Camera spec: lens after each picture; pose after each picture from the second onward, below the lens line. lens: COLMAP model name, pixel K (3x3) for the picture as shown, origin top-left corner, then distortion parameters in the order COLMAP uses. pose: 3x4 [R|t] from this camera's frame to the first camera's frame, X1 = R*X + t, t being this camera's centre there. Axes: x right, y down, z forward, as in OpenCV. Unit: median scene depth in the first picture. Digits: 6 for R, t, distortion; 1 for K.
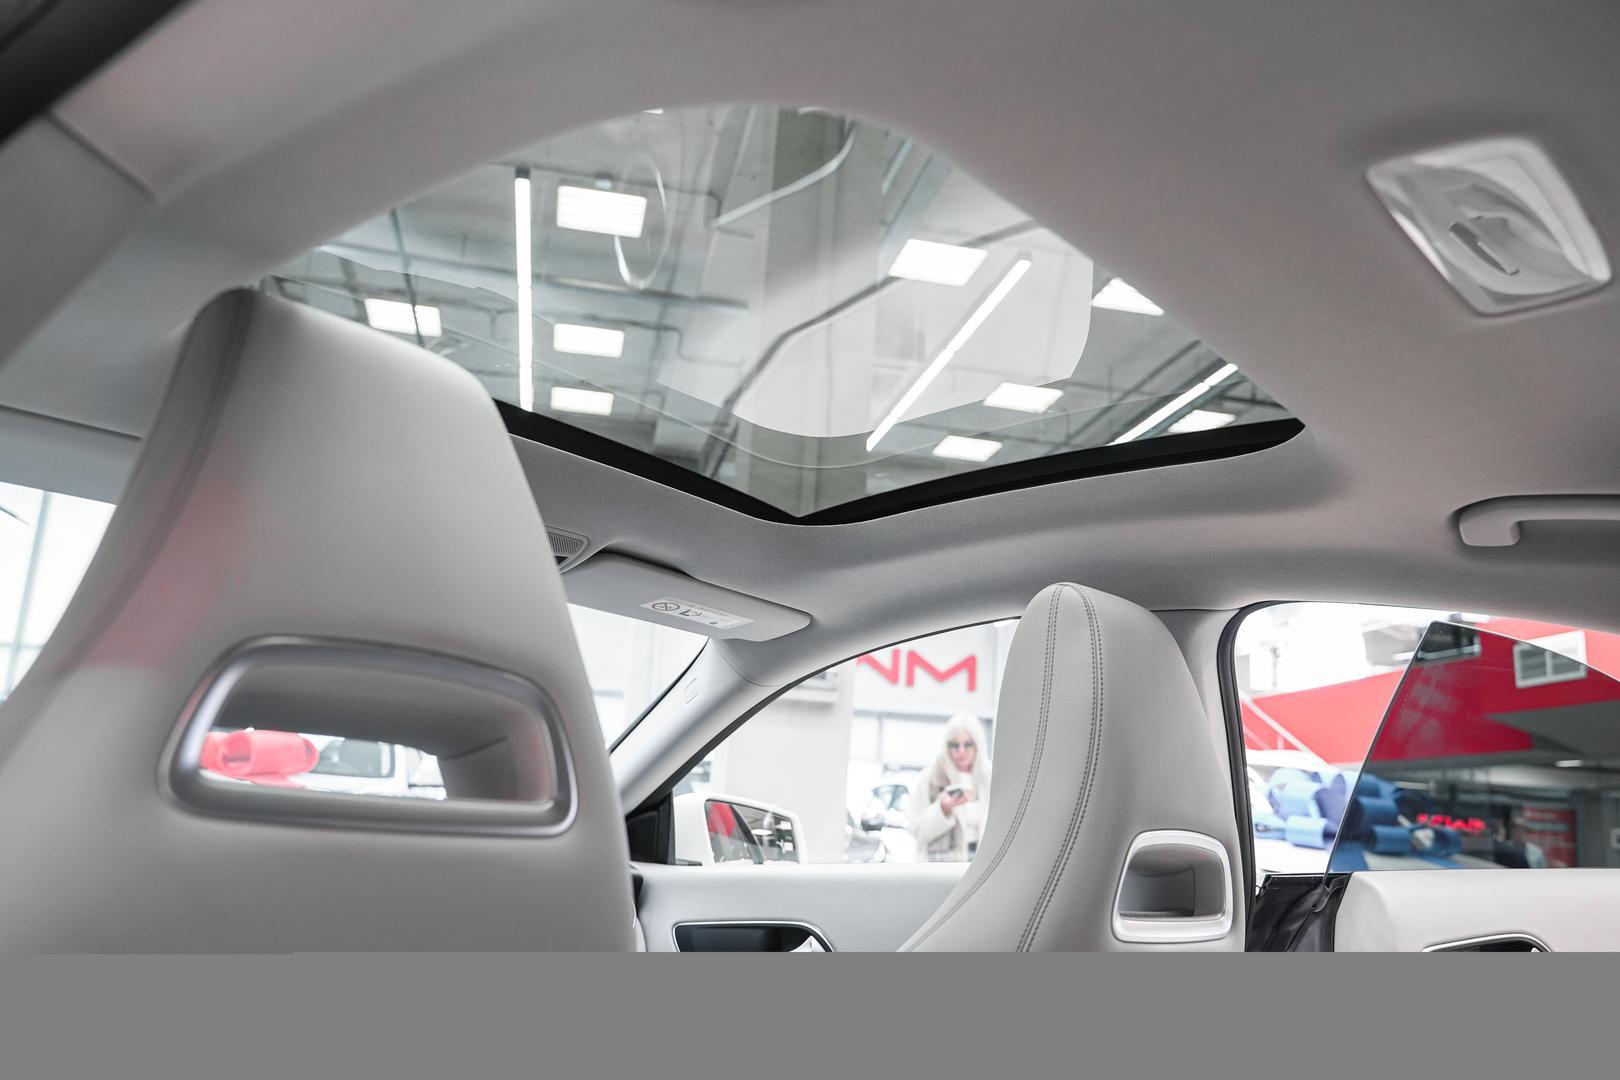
lens RADIAL K [[1348.9, 0, 810.5], [0, 1348.9, 535.5], [0, 0, 1]] dist [0.010536, 0.004288]
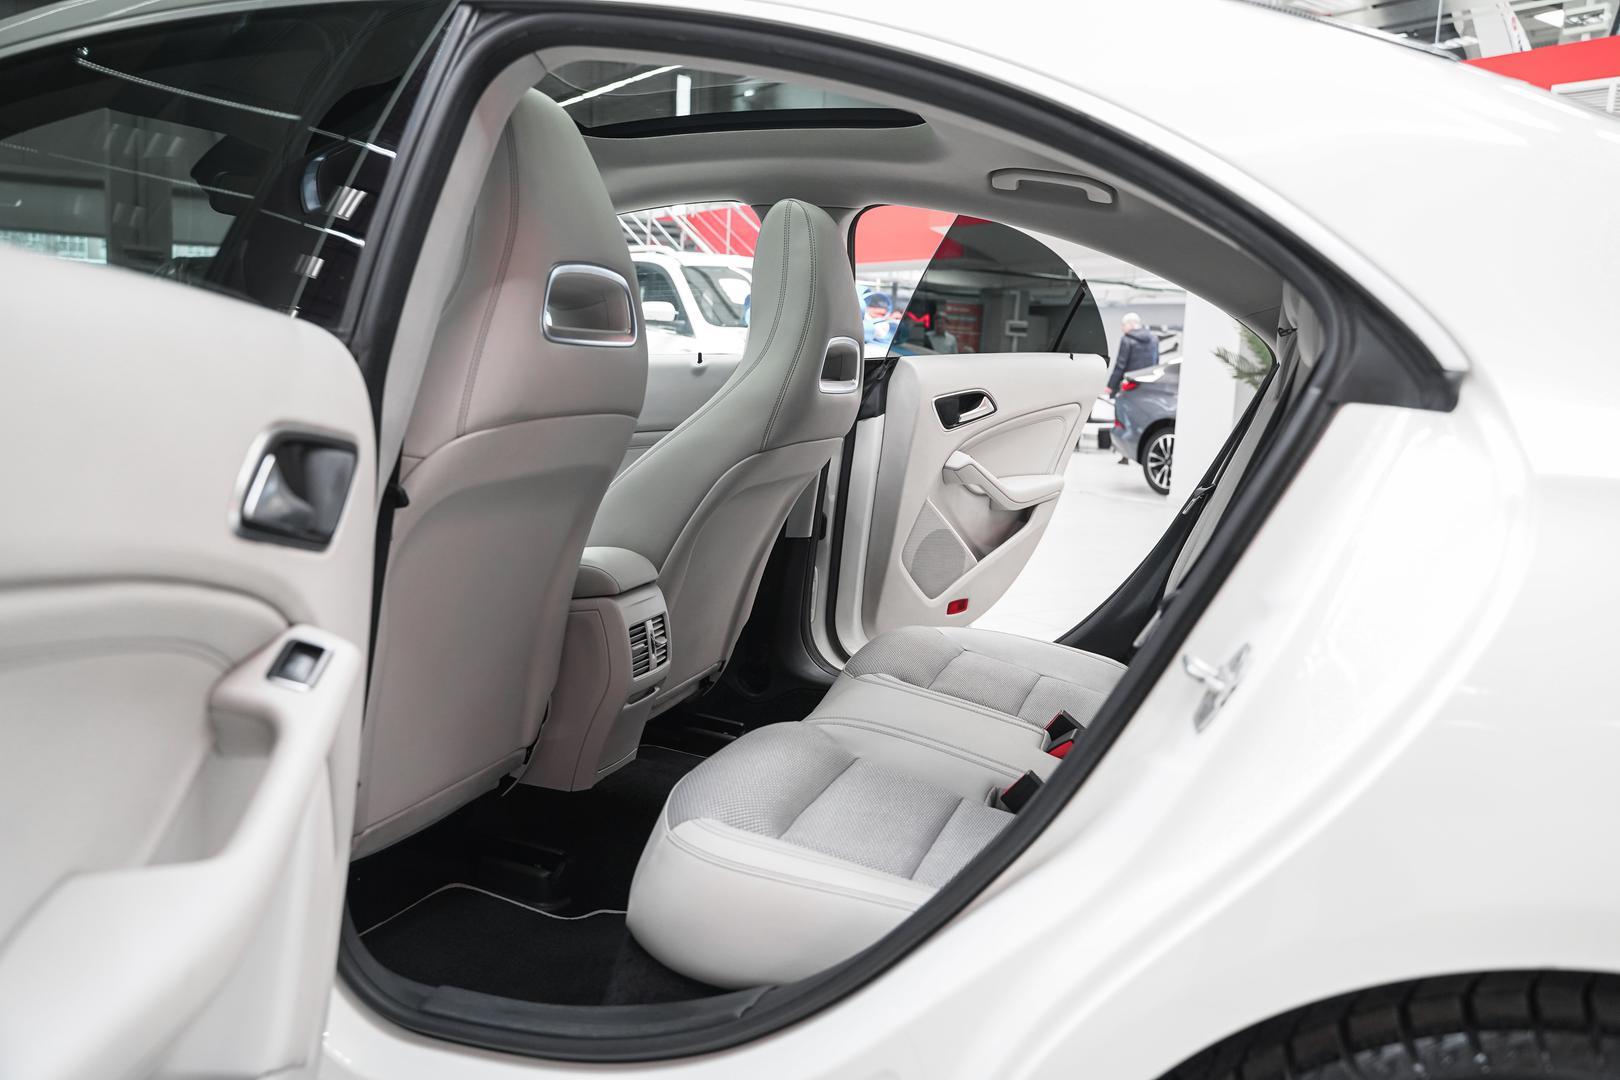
lens RADIAL K [[1348.9, 0, 808.5], [0, 1348.9, 540.6], [0, 0, 1]] dist [0.010536, 0.004288]
pose [[0.926975, -0.061617, 0.370029, -0.367160], [-0.079024, 0.932206, 0.353197, -0.135083], [-0.366706, -0.356645, 0.859262, -0.534860]]
